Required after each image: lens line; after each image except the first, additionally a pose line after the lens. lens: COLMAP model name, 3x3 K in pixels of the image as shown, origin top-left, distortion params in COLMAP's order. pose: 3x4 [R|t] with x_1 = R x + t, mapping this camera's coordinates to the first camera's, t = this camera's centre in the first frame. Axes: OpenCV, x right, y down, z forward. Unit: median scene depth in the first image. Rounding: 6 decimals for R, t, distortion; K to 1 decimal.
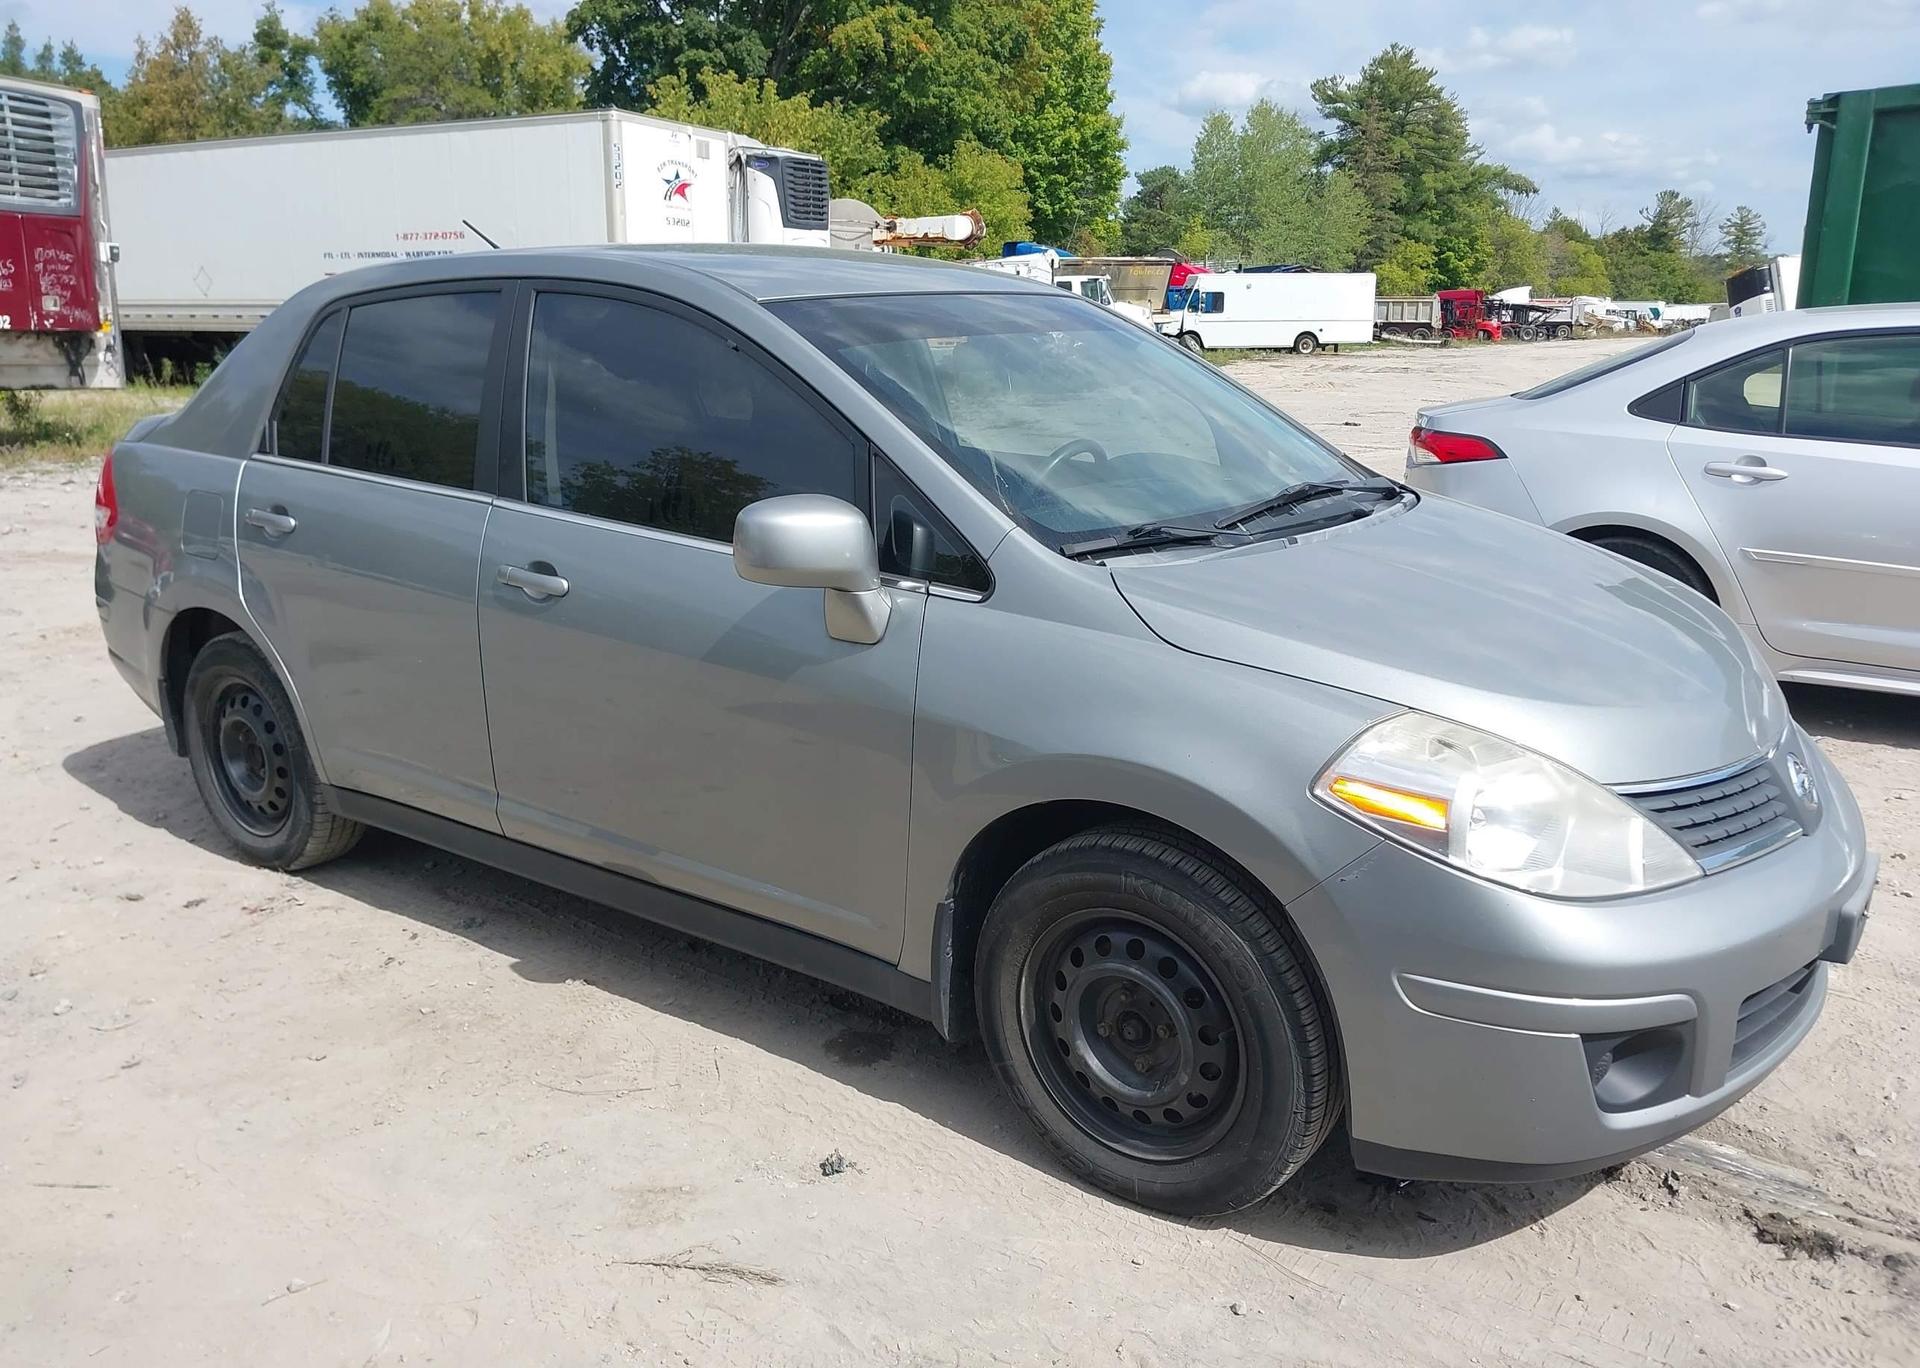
lens RADIAL K [[1489.8, 0, 966.8], [0, 1489.8, 700.5], [0, 0, 1]] dist [0.013037, -0.014950]
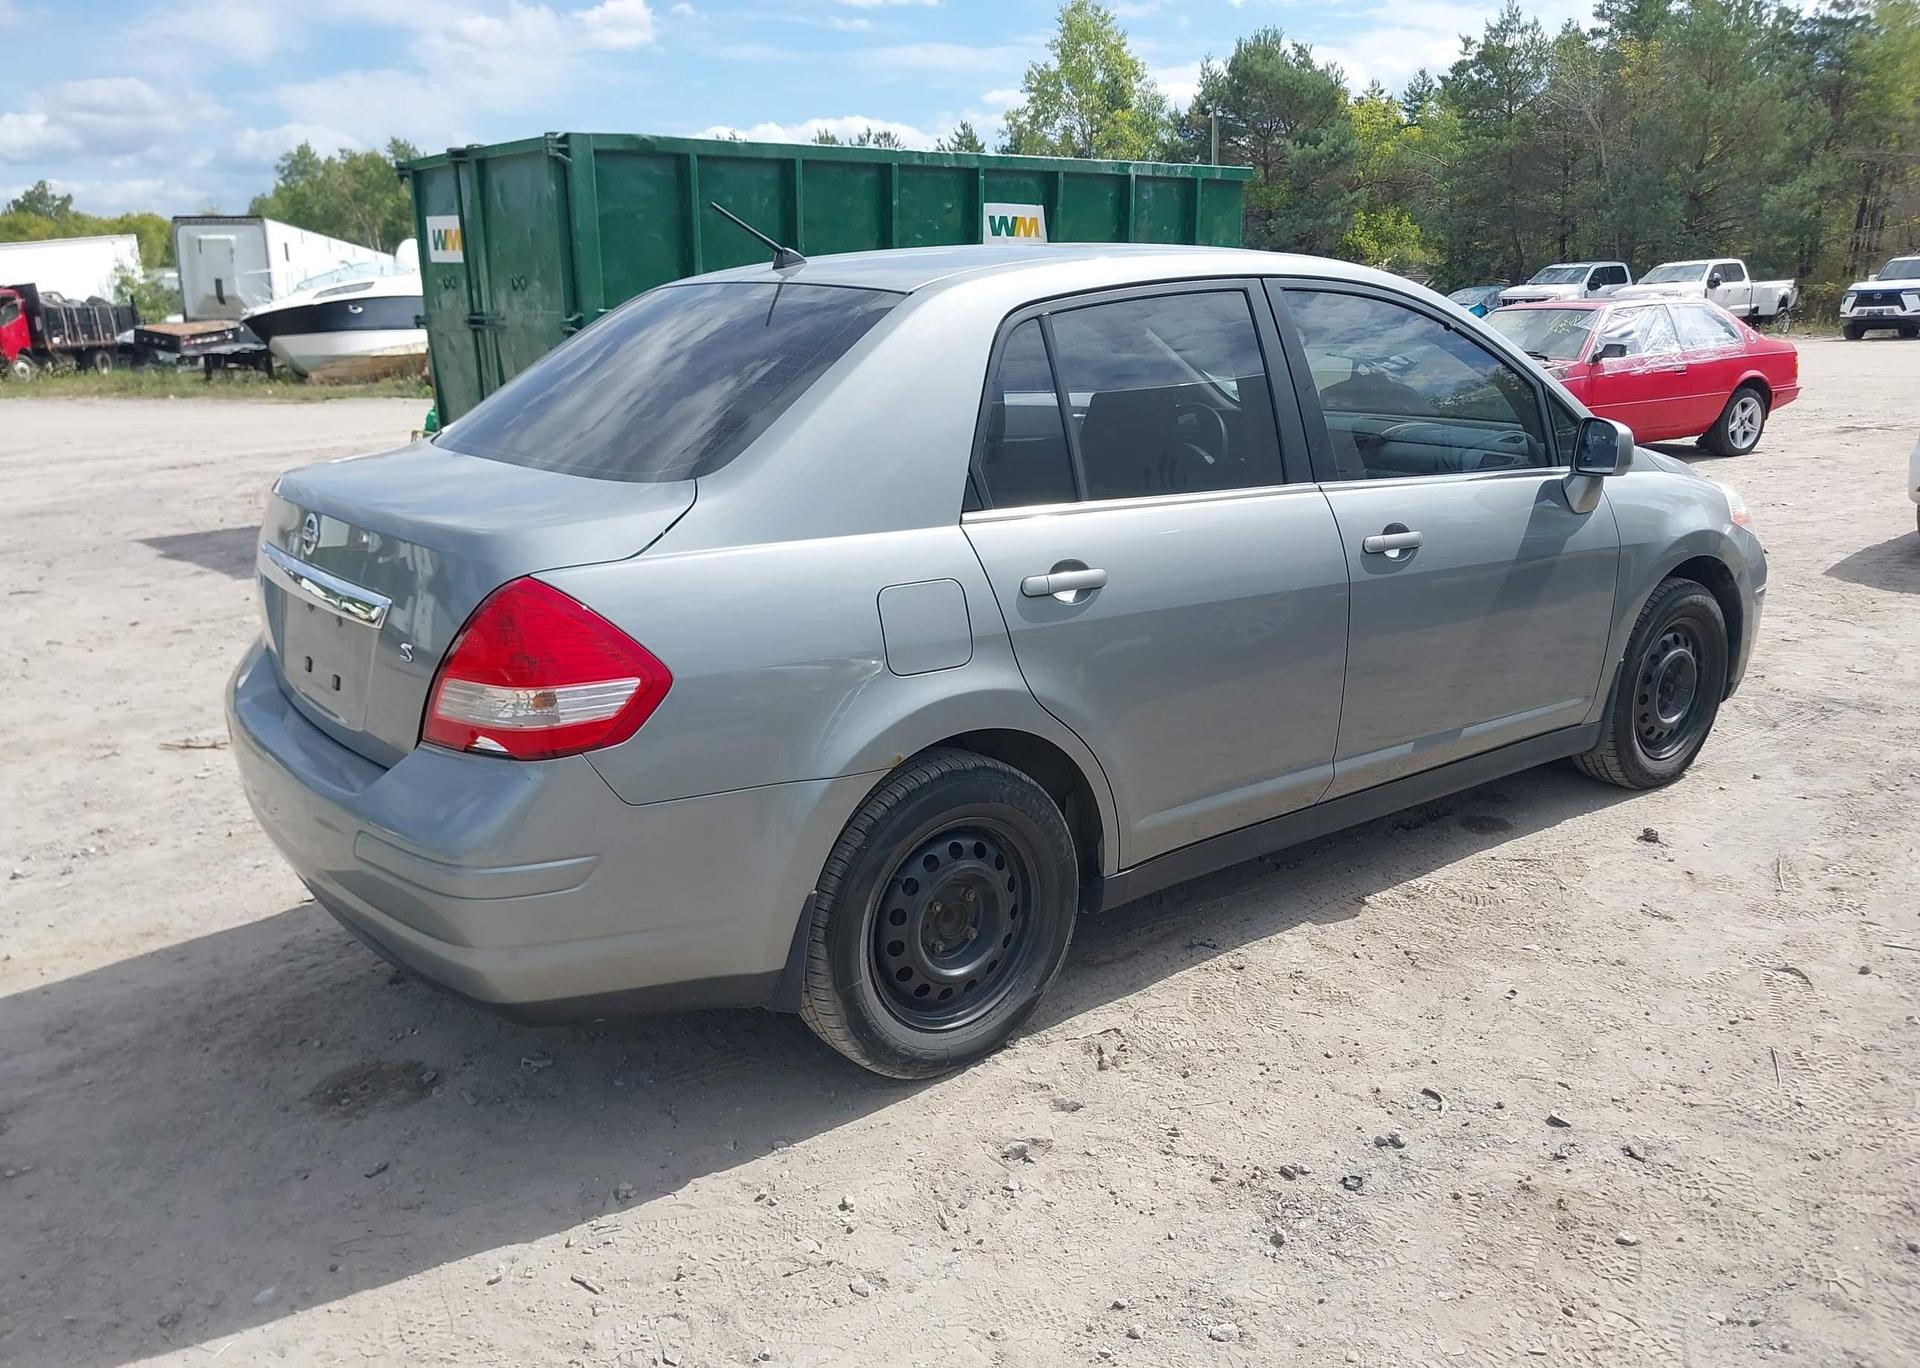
lens RADIAL K [[1489.8, 0, 989.2], [0, 1489.8, 704.0], [0, 0, 1]] dist [0.013037, -0.014950]
pose [[0.302306, -0.264264, 0.915847, -1.447437], [0.268235, 0.945560, 0.184298, -0.248607], [-0.914692, 0.189948, 0.356733, 0.861416]]
